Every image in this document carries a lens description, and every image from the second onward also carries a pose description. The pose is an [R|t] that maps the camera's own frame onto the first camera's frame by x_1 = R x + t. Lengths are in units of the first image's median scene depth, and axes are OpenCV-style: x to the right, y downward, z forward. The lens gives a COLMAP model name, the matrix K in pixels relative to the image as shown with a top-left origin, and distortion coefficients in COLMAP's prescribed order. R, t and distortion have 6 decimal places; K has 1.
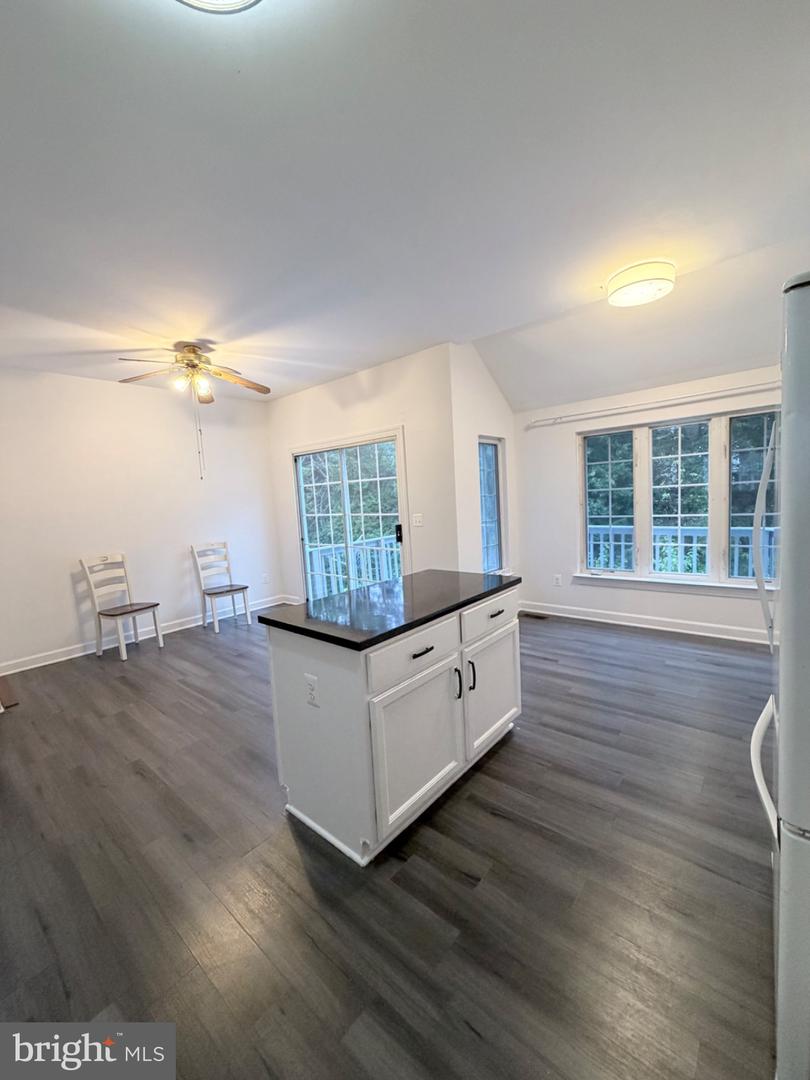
lens RADIAL K [[428.6, 0, 405.7], [0, 428.6, 539.6], [0, 0, 1]] dist [-0.001237, 0.000155]
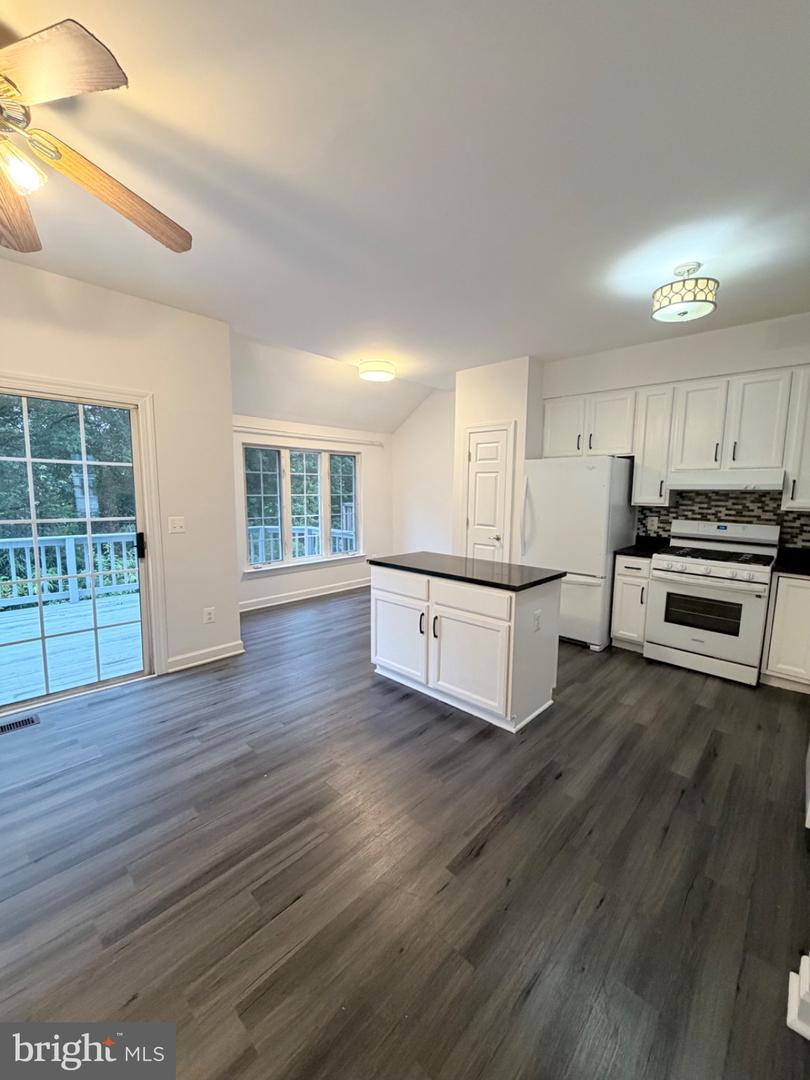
lens RADIAL K [[428.6, 0, 403.6], [0, 428.6, 540.0], [0, 0, 1]] dist [-0.001237, 0.000155]
pose [[0.057171, -0.061570, 0.996464, -0.752567], [0.088791, 0.994455, 0.056352, -0.026738], [-0.994408, 0.085255, 0.062320, 0.582800]]
